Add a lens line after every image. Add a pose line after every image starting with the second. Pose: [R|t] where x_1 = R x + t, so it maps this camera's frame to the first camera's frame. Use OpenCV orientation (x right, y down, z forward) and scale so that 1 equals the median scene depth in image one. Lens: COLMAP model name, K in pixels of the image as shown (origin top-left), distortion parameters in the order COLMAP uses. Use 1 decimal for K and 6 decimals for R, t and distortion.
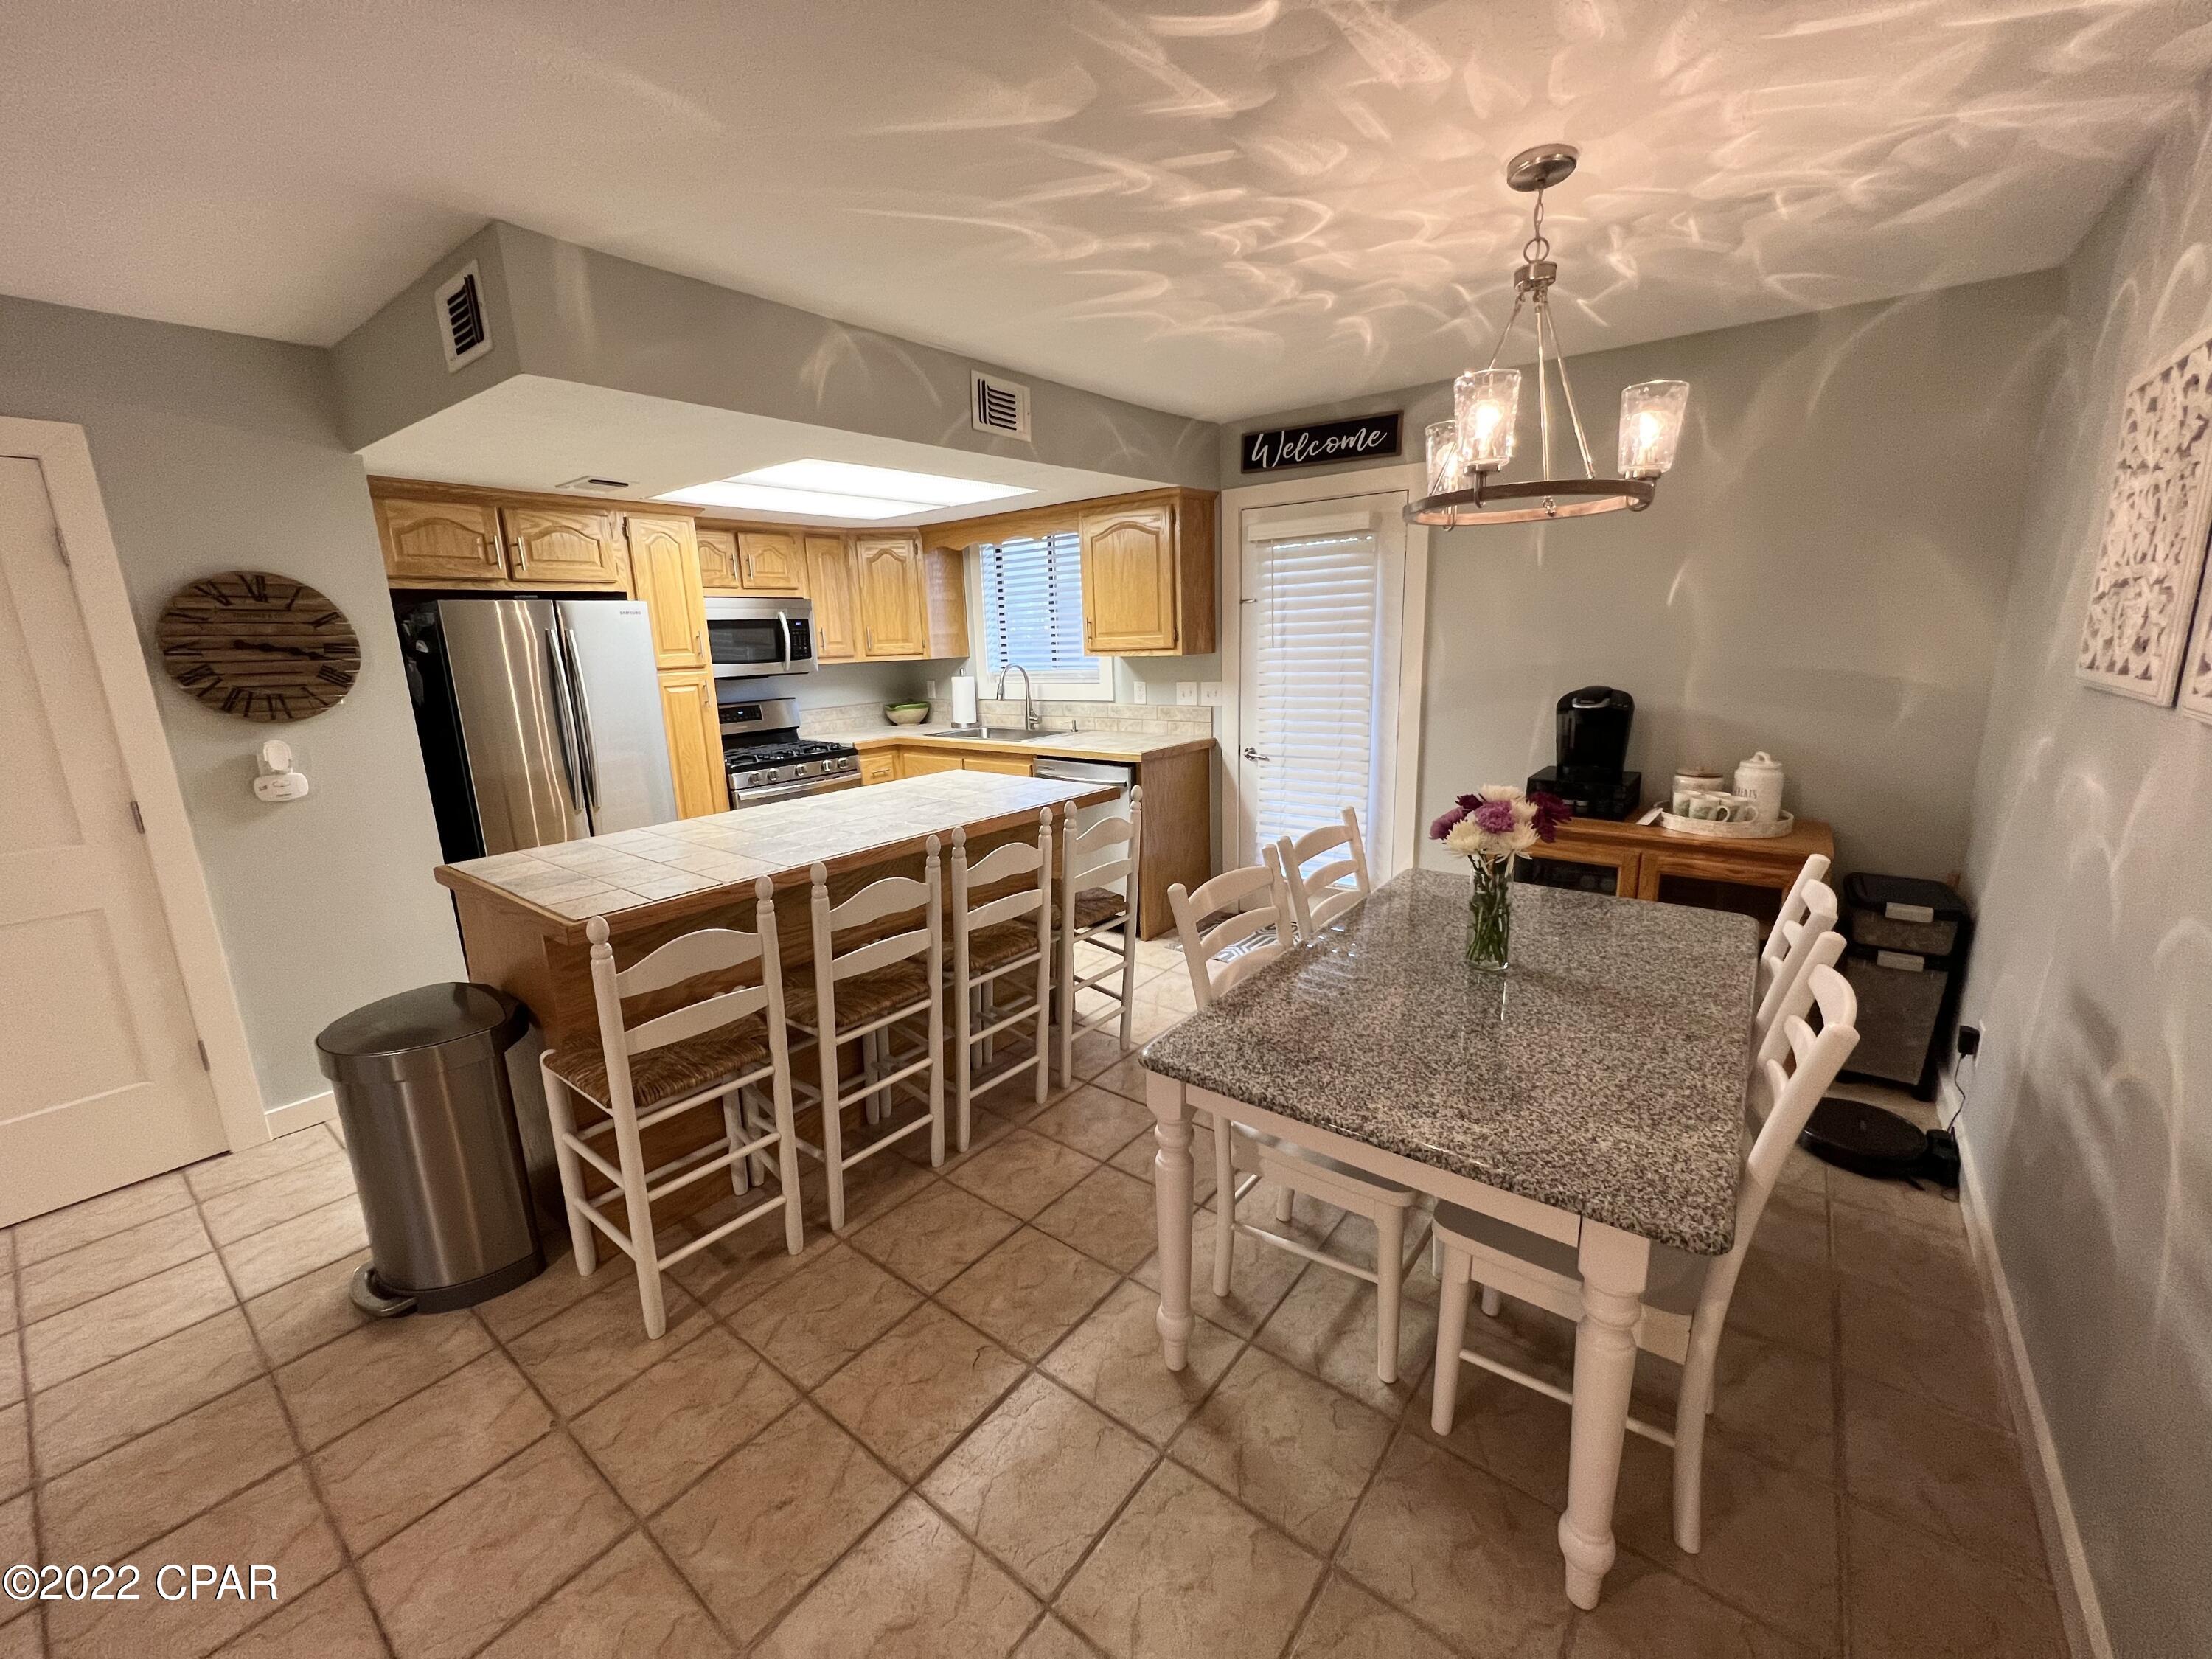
lens RADIAL K [[886.5, 0, 1104.0], [0, 886.5, 821.7], [0, 0, 1]] dist [-0.001245, 0.000301]
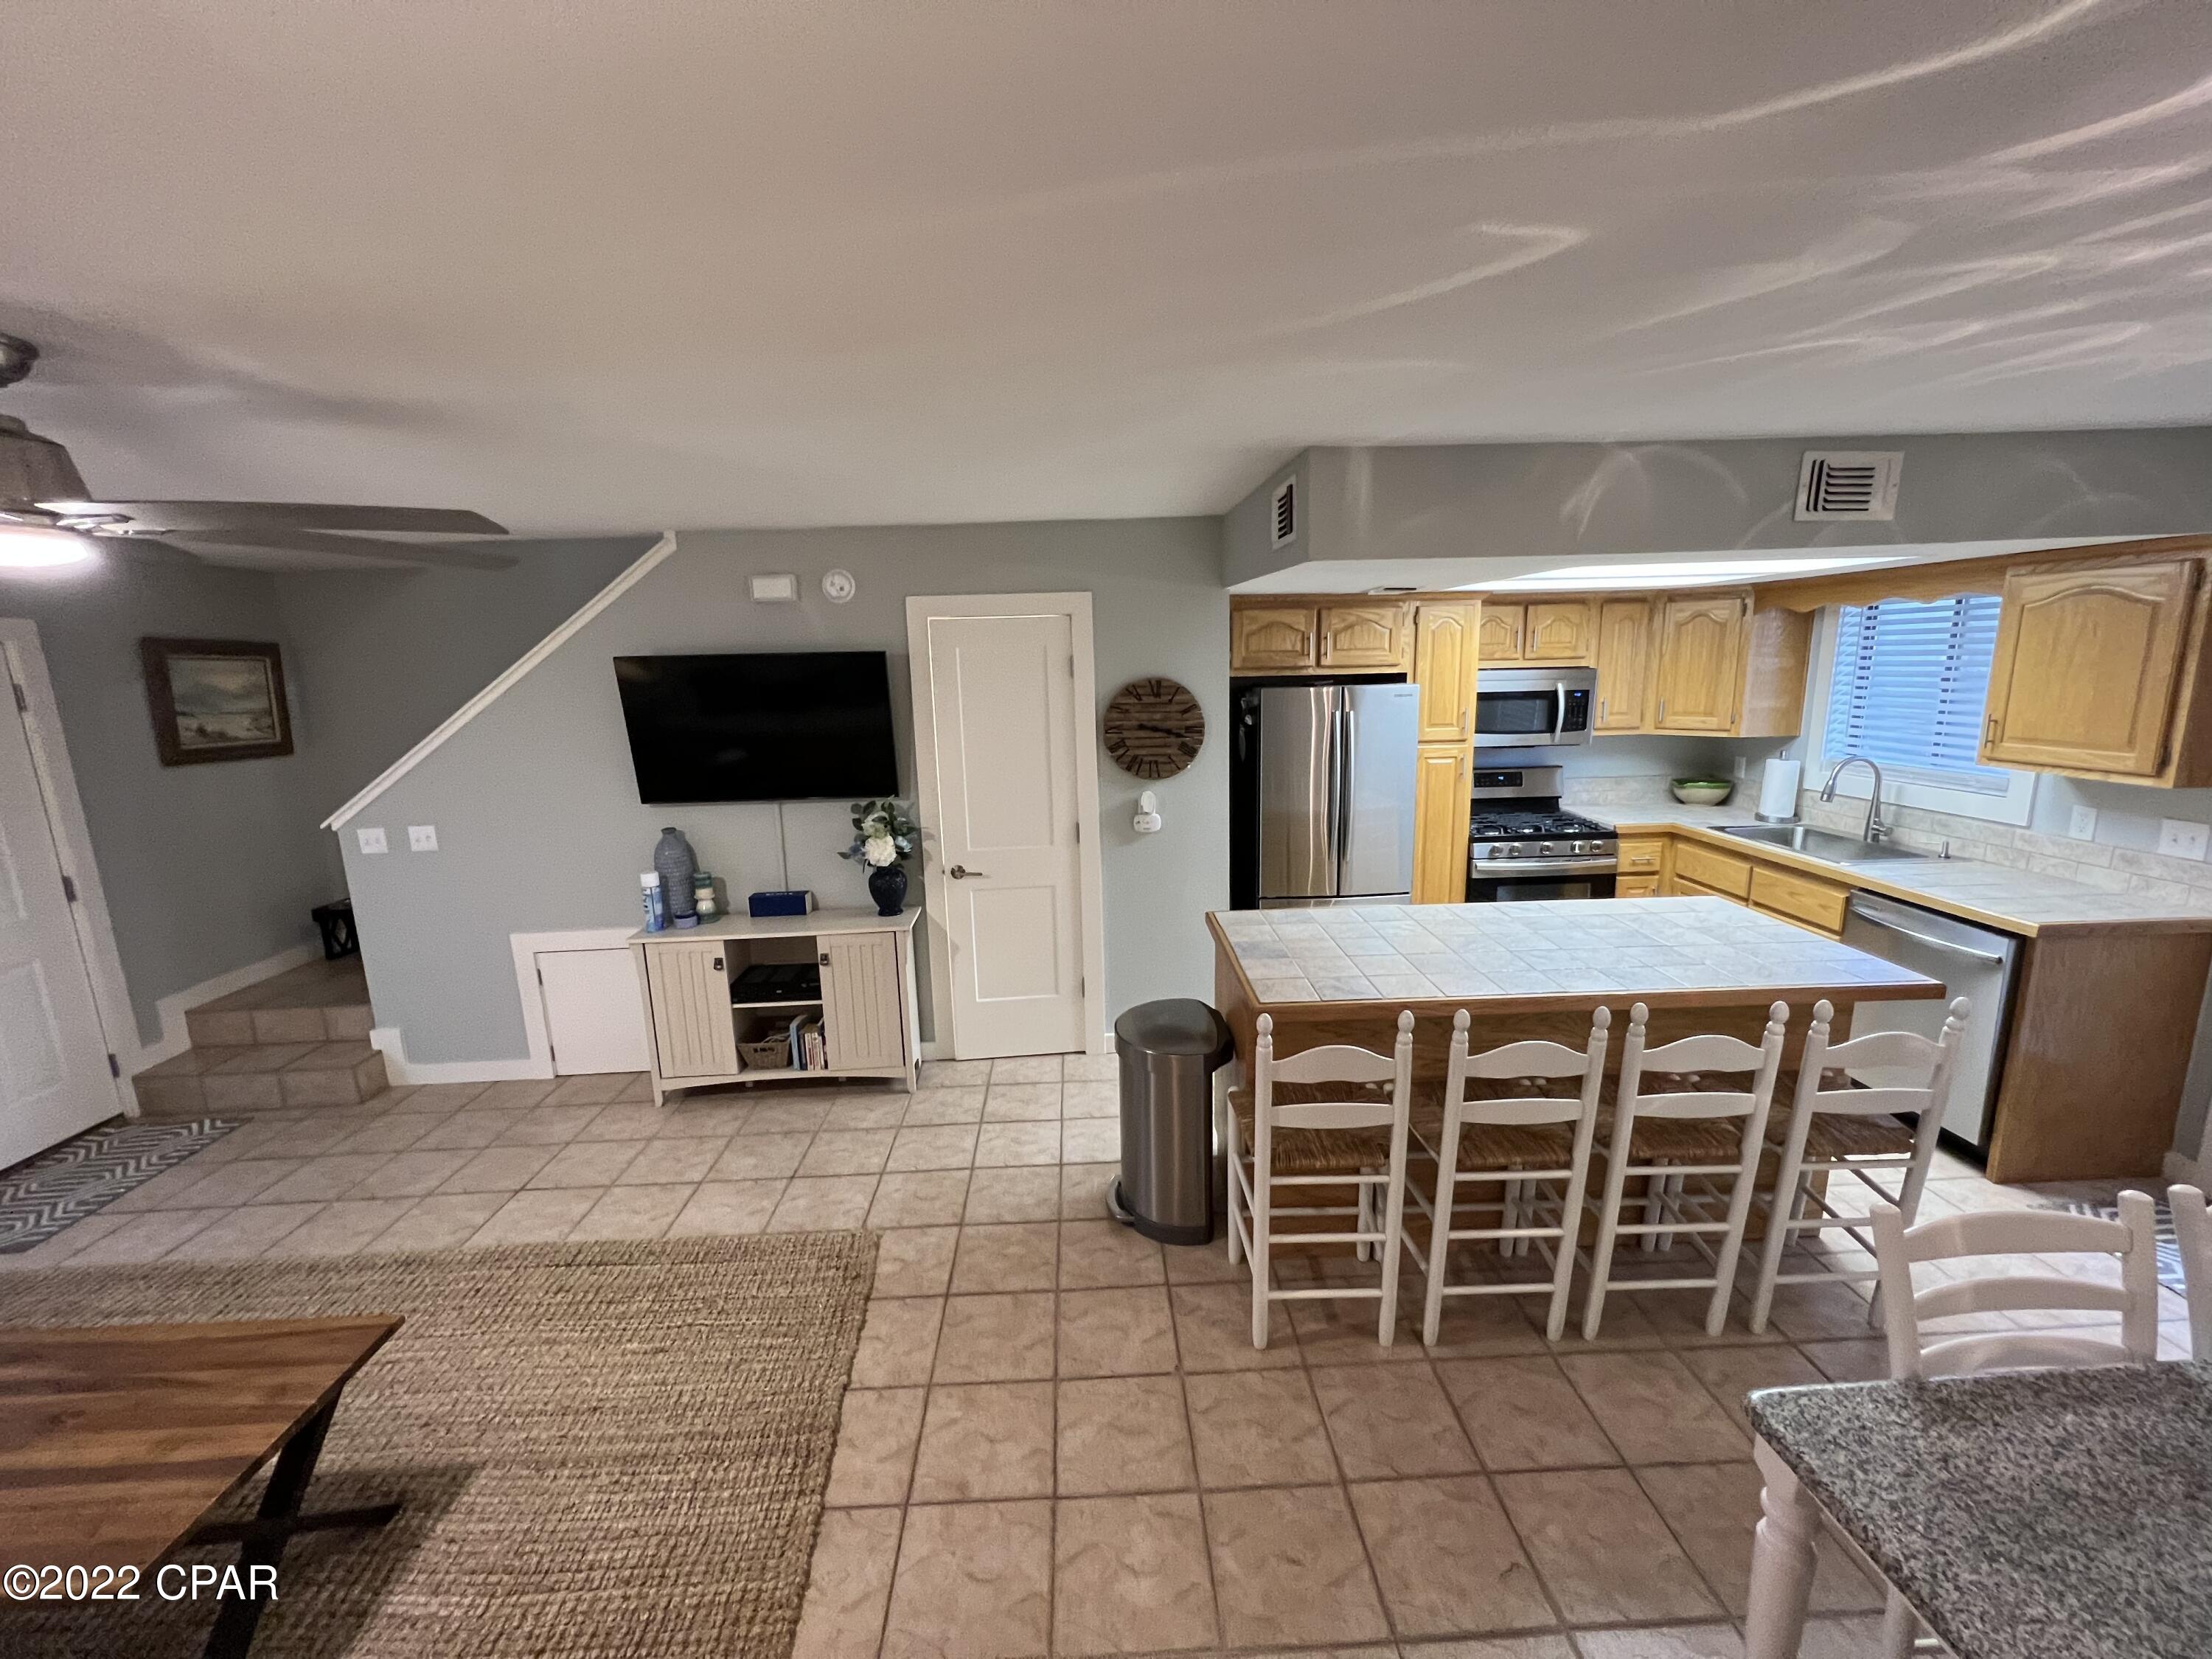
lens RADIAL K [[886.5, 0, 1100.1], [0, 886.5, 821.6], [0, 0, 1]] dist [-0.001245, 0.000301]
pose [[0.643639, 0.159406, -0.748544, 0.119429], [-0.157721, 0.984701, 0.074079, -0.146889], [0.748901, 0.070381, 0.658934, -0.019801]]
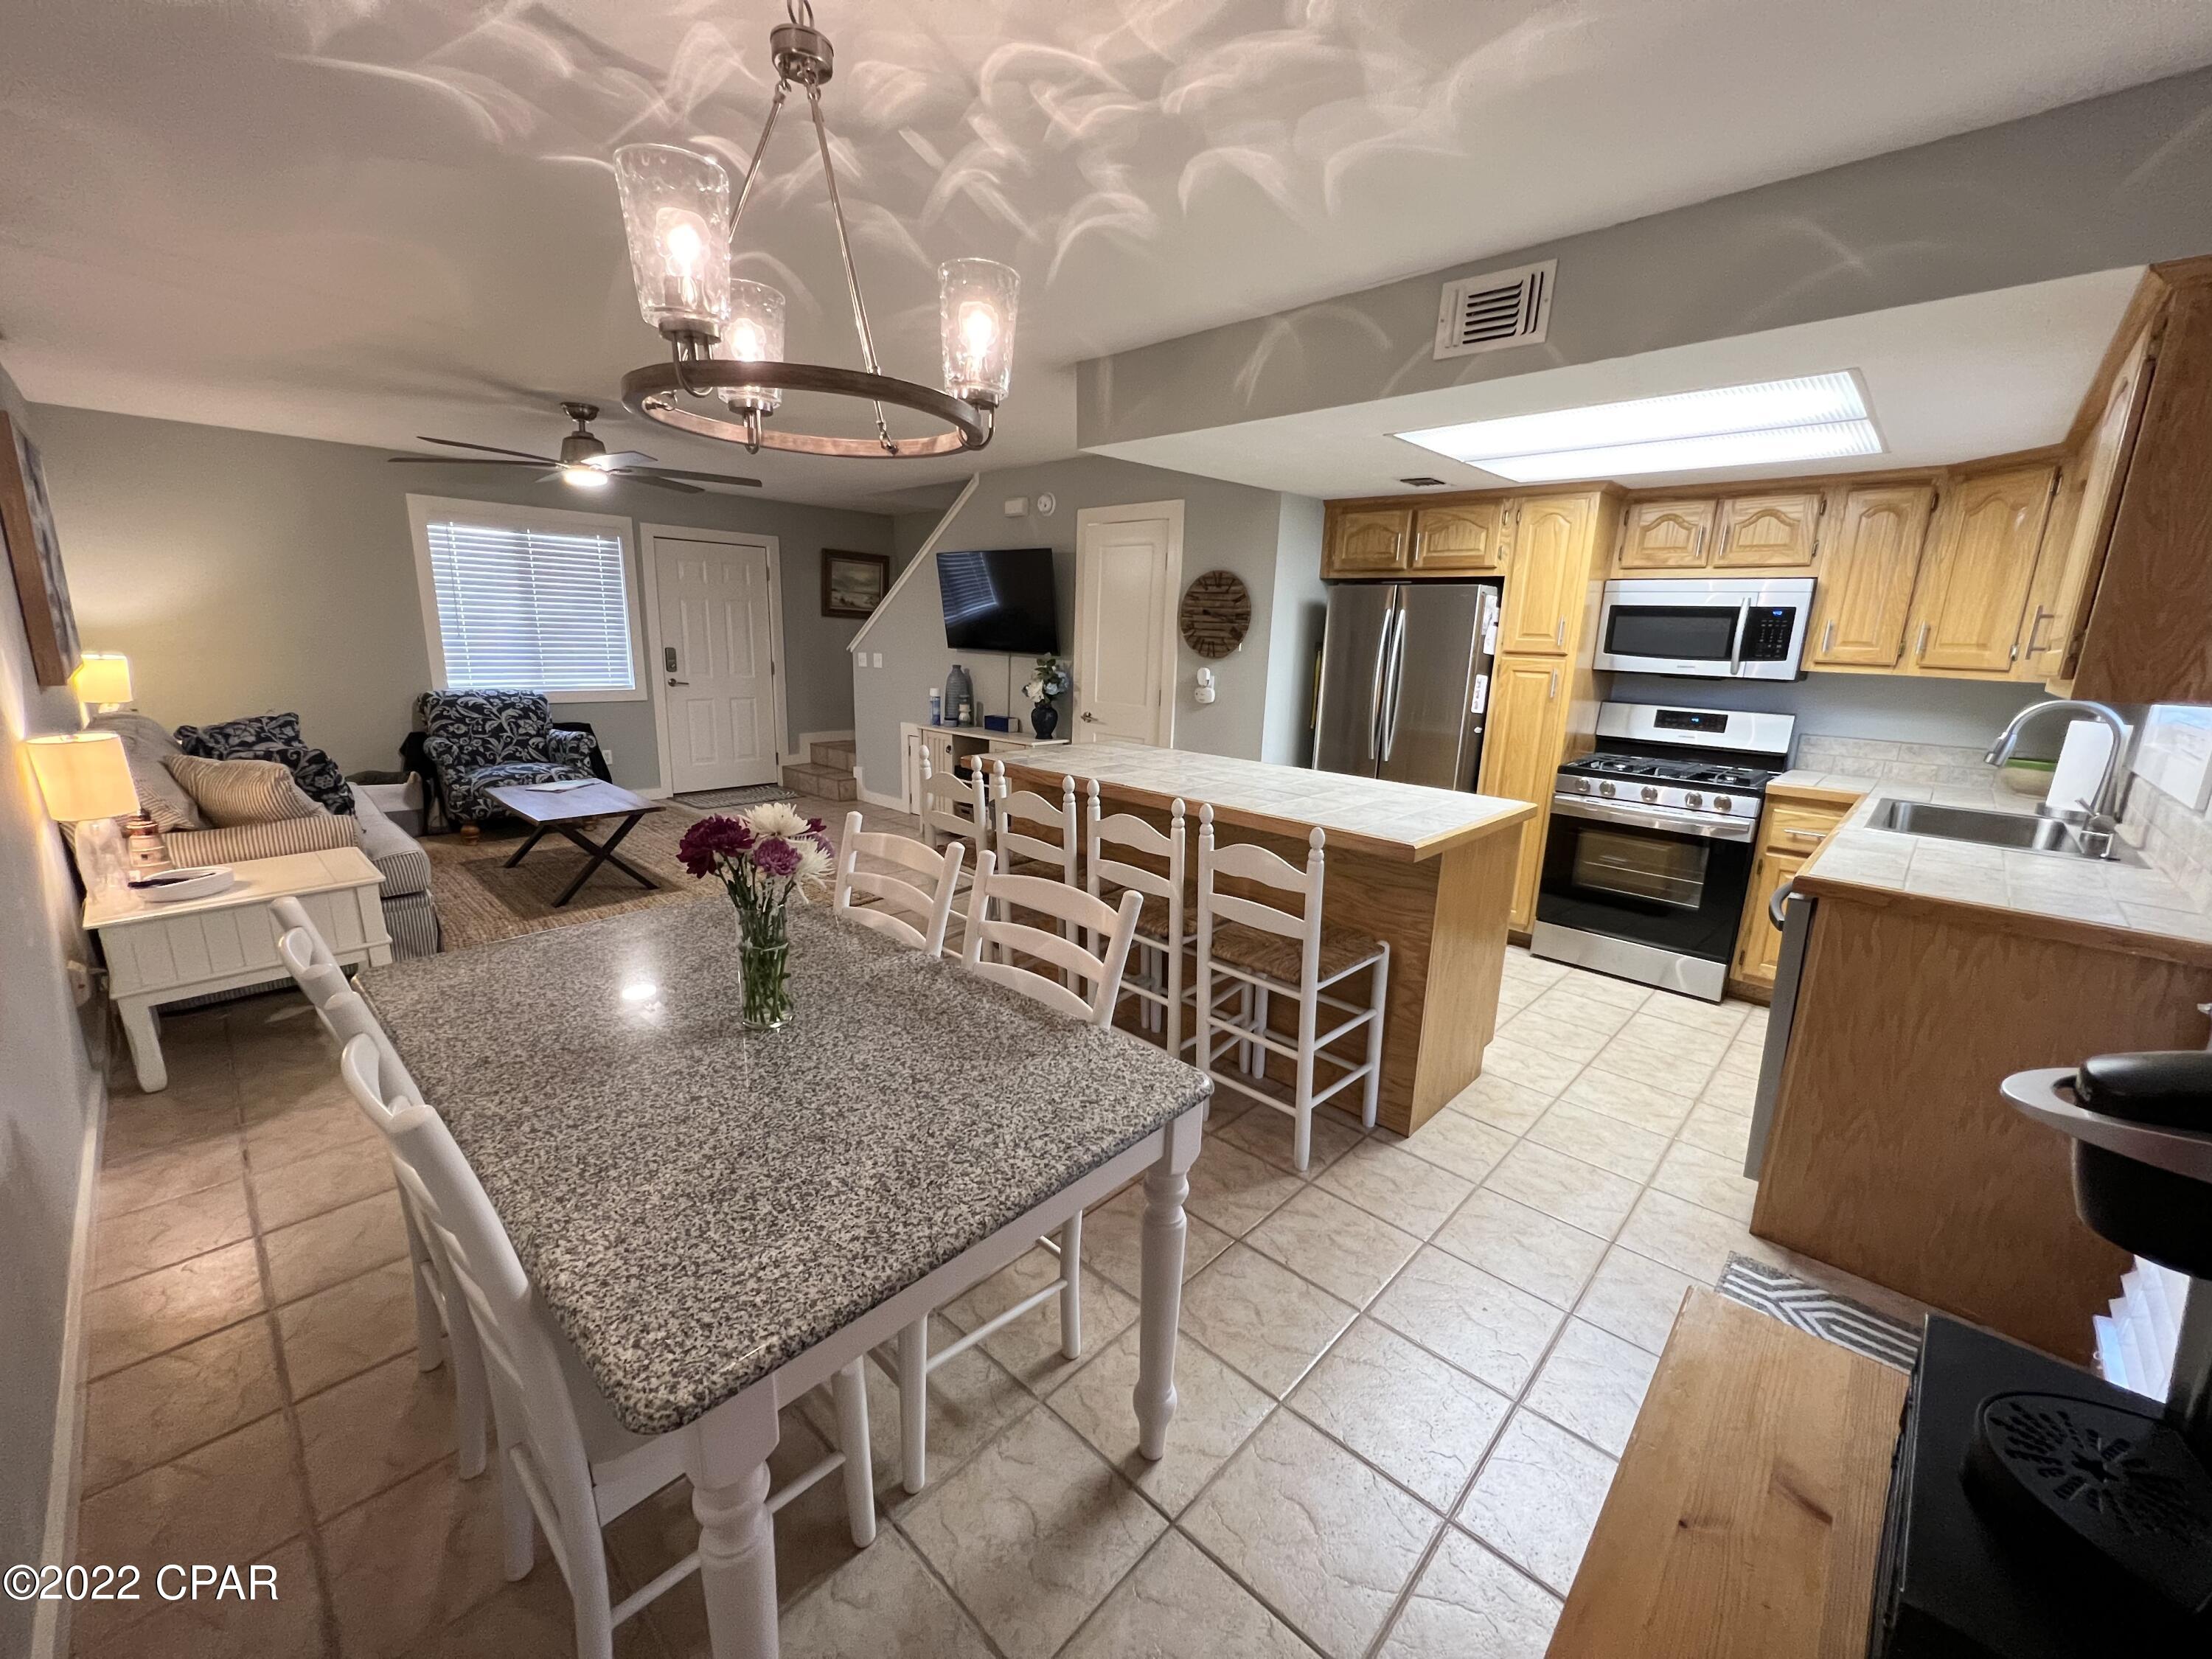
lens RADIAL K [[886.5, 0, 1099.3], [0, 886.5, 821.7], [0, 0, 1]] dist [-0.001245, 0.000301]
pose [[-0.103662, 0.243130, -0.964439, 0.888662], [-0.236347, 0.935867, 0.261330, -0.227250], [0.966123, 0.255032, -0.039551, 1.000666]]
